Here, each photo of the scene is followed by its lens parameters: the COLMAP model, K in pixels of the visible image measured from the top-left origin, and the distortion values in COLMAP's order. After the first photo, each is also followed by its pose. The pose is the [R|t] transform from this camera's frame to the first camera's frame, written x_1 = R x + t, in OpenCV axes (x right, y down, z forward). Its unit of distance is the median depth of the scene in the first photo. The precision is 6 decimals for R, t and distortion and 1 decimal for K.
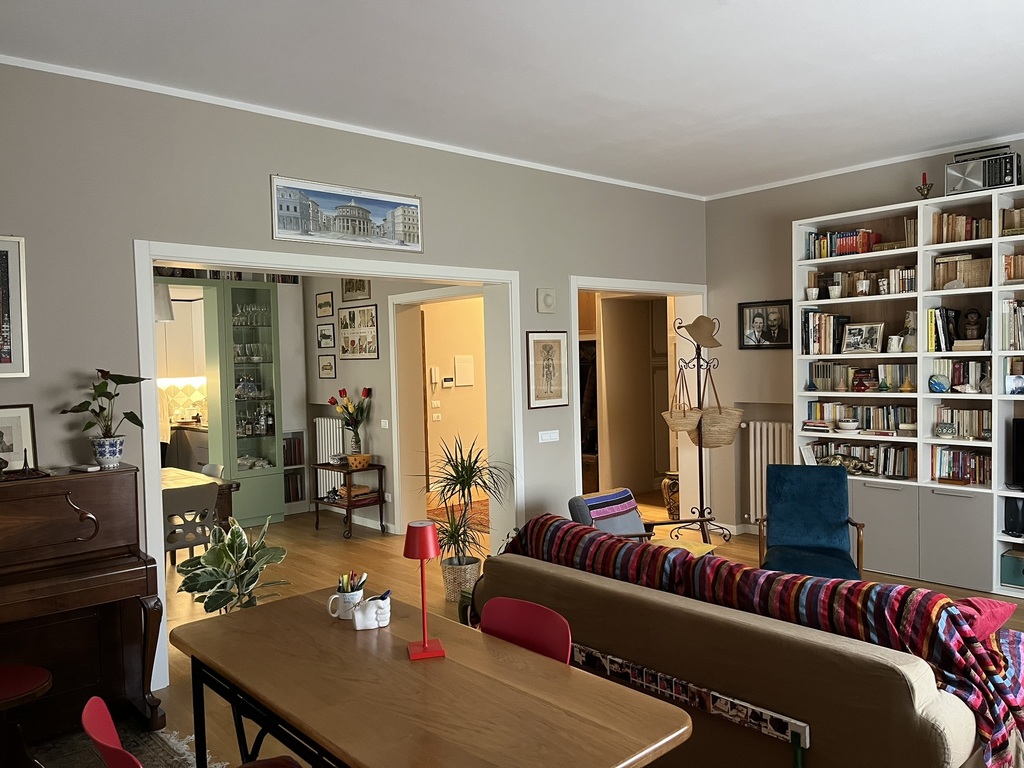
lens RADIAL K [[775.9, 0, 512.0], [0, 775.9, 384.0], [0, 0, 1]] dist [0.038272, -0.003046]
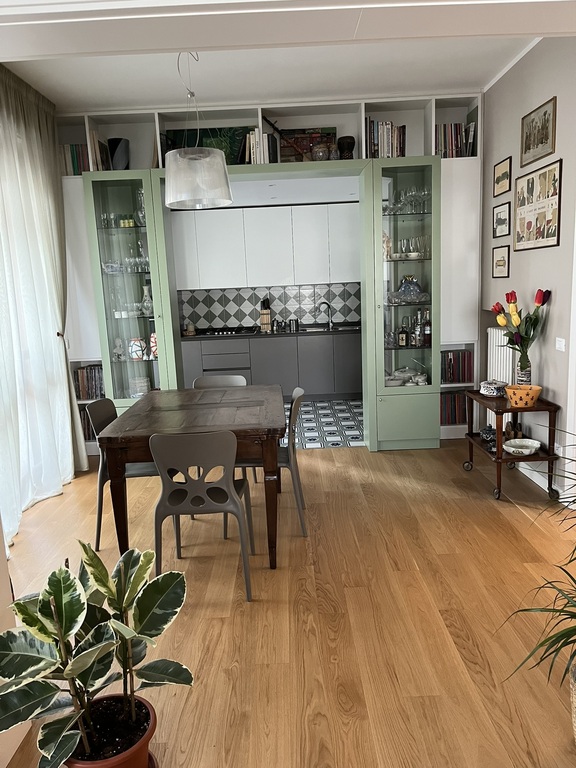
lens RADIAL K [[581.9, 0, 288.0], [0, 581.9, 384.0], [0, 0, 1]] dist [0.038272, -0.003046]
pose [[0.744551, 0.104631, -0.659314, -0.001030], [0.006283, 0.986498, 0.163650, 0.000516], [0.667536, -0.125988, 0.733842, 0.465859]]
